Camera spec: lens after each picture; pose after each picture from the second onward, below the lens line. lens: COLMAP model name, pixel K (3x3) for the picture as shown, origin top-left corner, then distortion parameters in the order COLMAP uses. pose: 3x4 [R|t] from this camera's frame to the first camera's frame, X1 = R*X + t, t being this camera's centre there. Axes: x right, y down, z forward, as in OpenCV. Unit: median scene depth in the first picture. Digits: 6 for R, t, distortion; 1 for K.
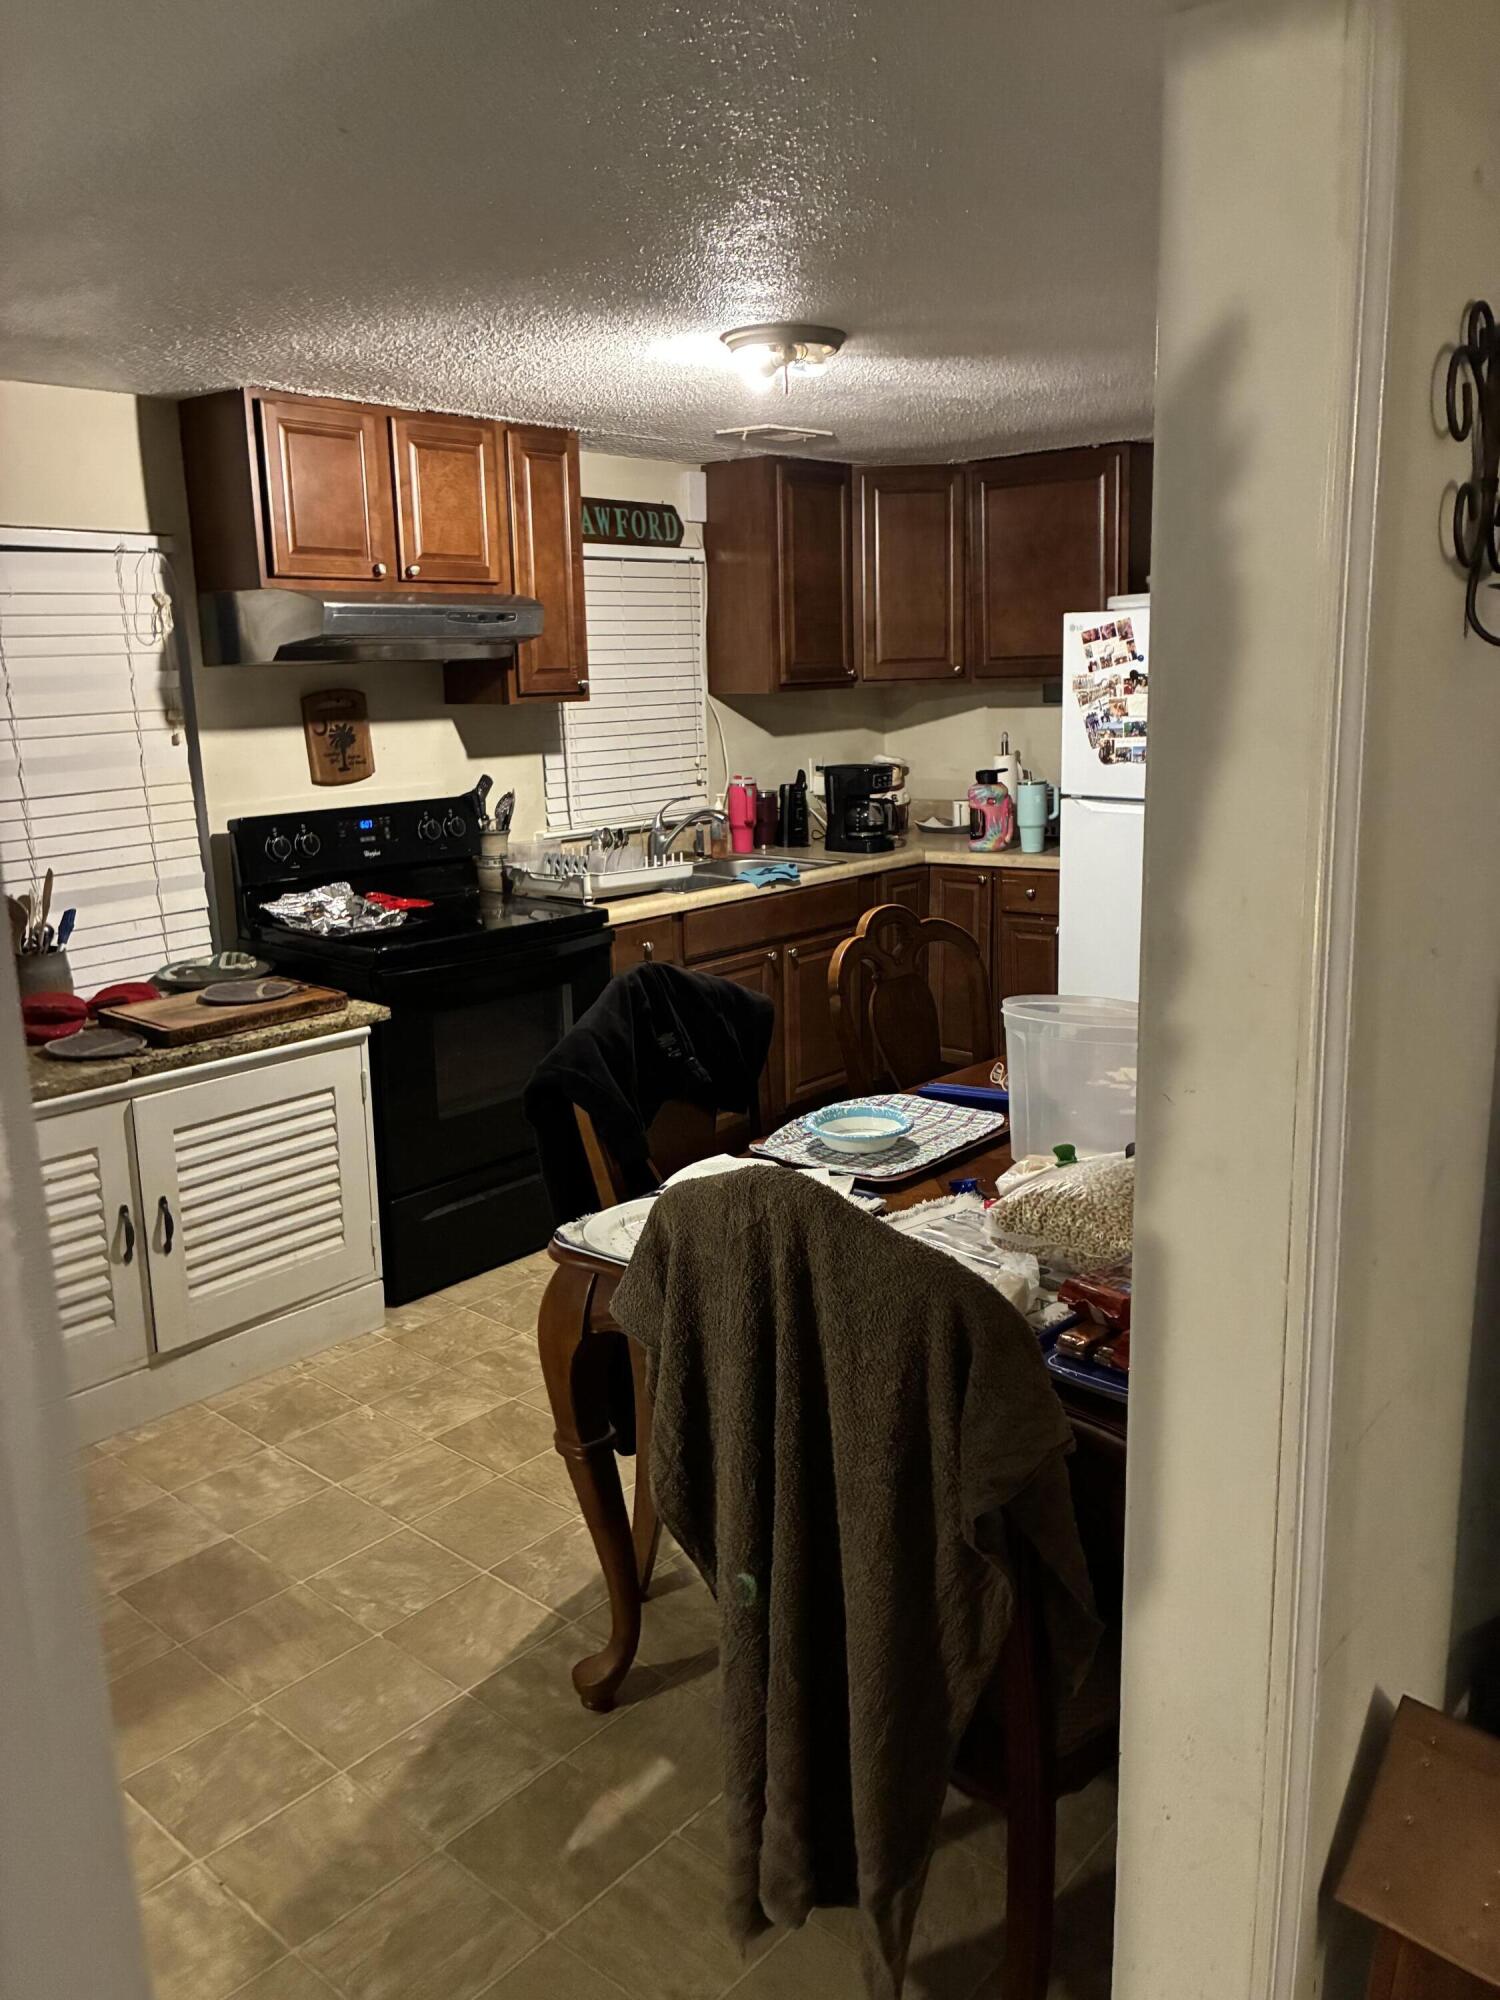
lens RADIAL K [[1524.9, 0, 752.5], [0, 1524.9, 995.3], [0, 0, 1]] dist [0.029097, -0.039529]
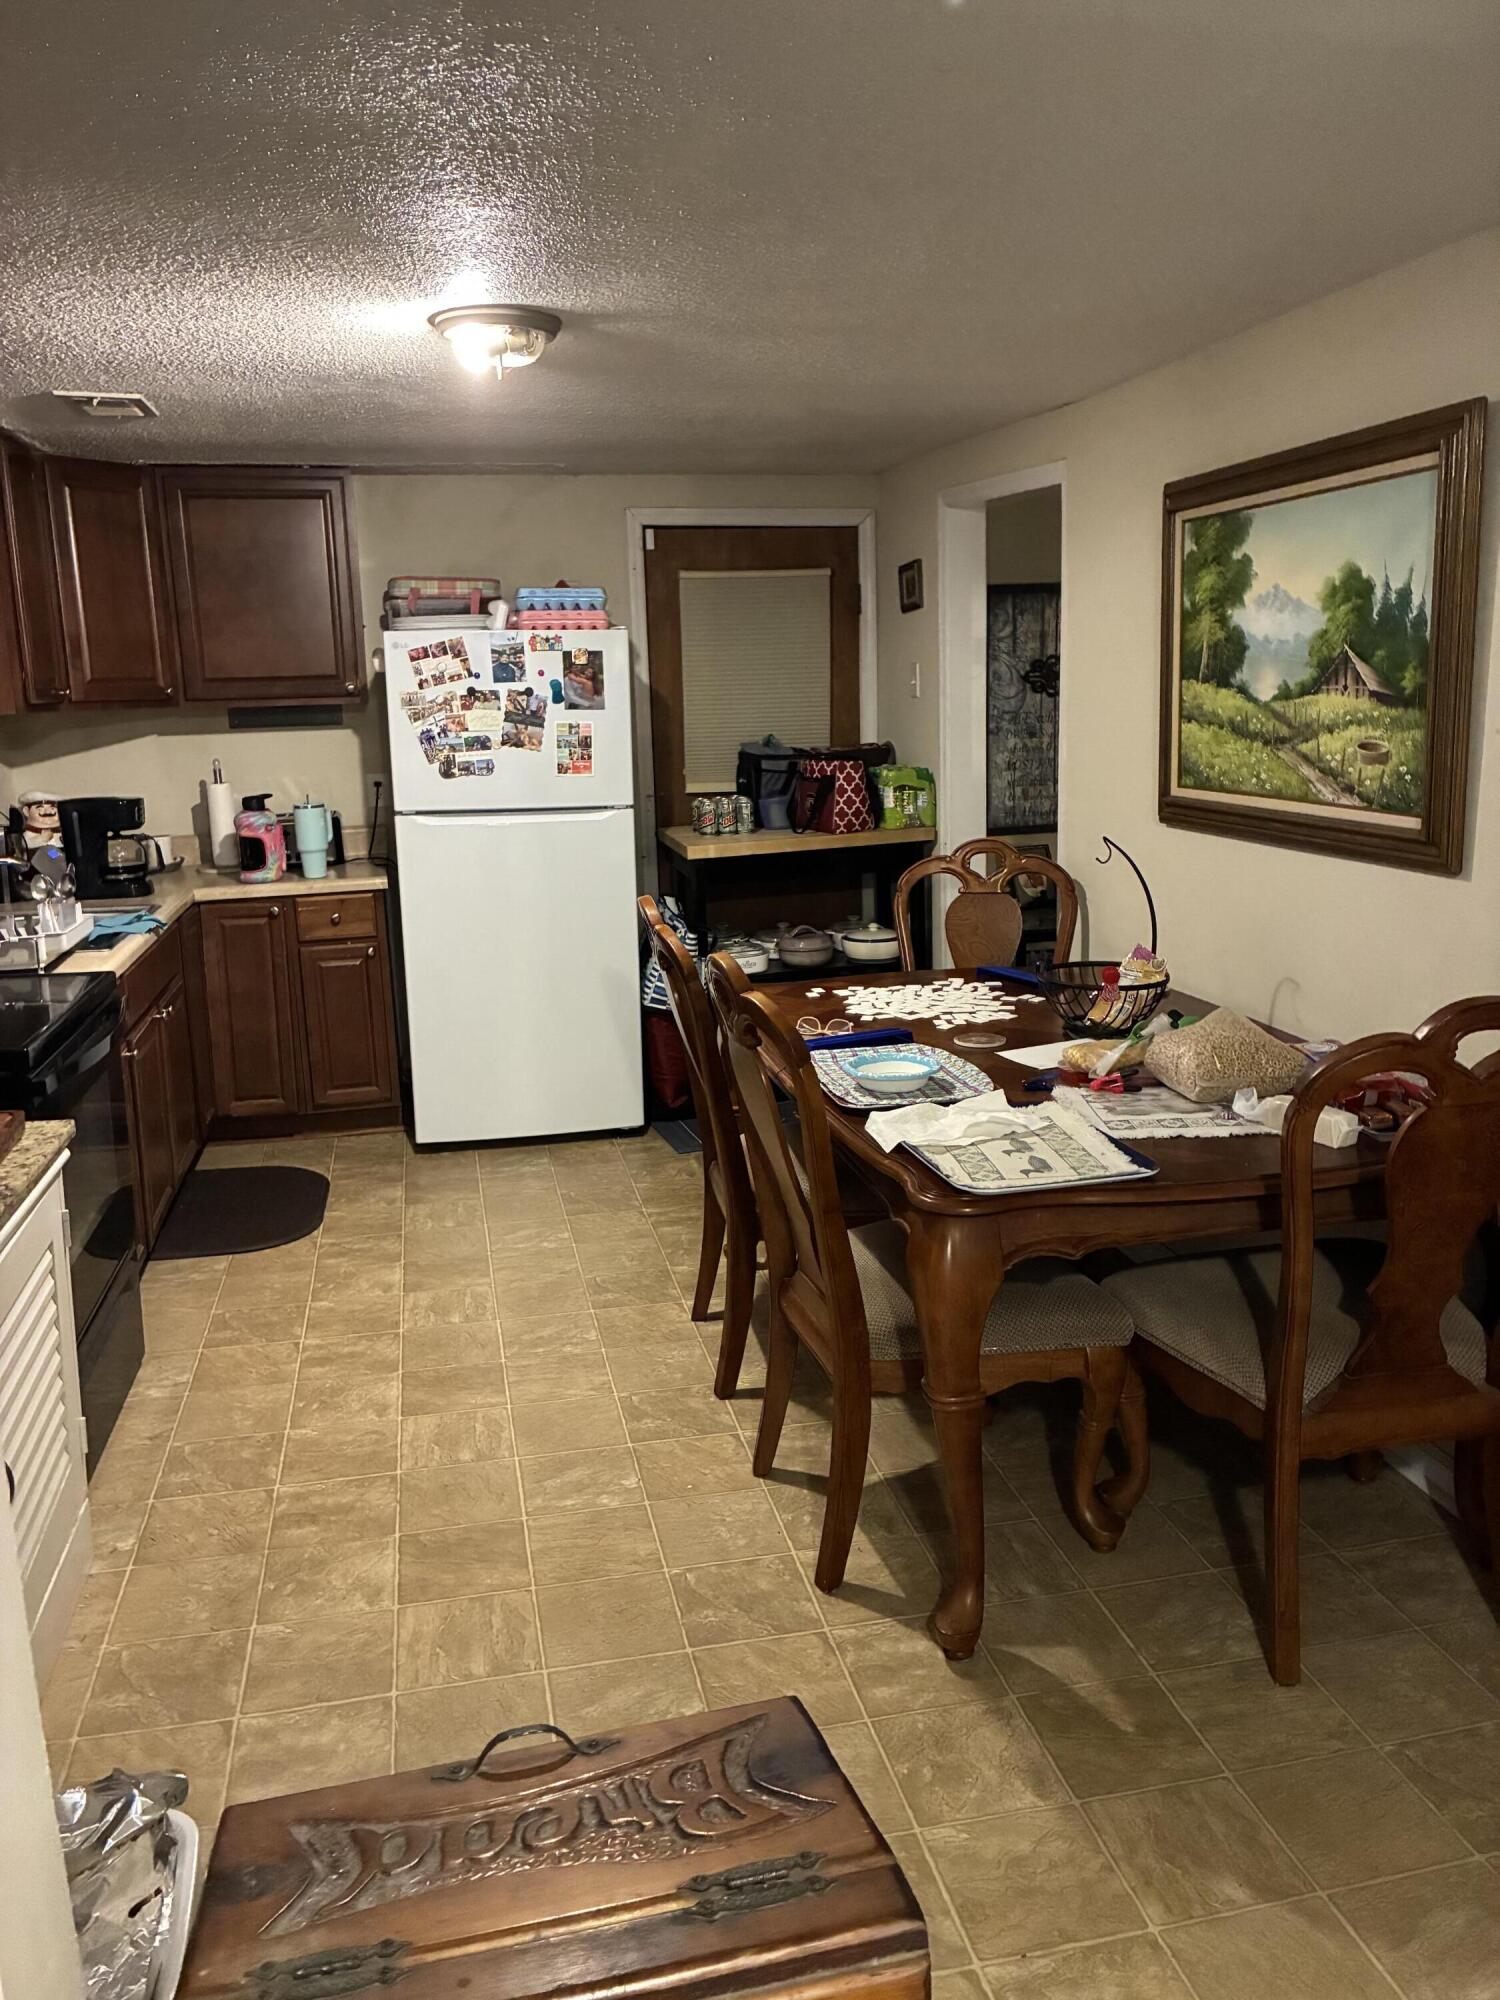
lens RADIAL K [[1524.9, 0, 761.0], [0, 1524.9, 989.7], [0, 0, 1]] dist [0.029097, -0.039529]
pose [[0.591654, -0.144535, 0.793130, -0.595845], [0.178055, 0.982931, 0.046299, -0.026937], [-0.786283, 0.113827, 0.607290, 0.281482]]
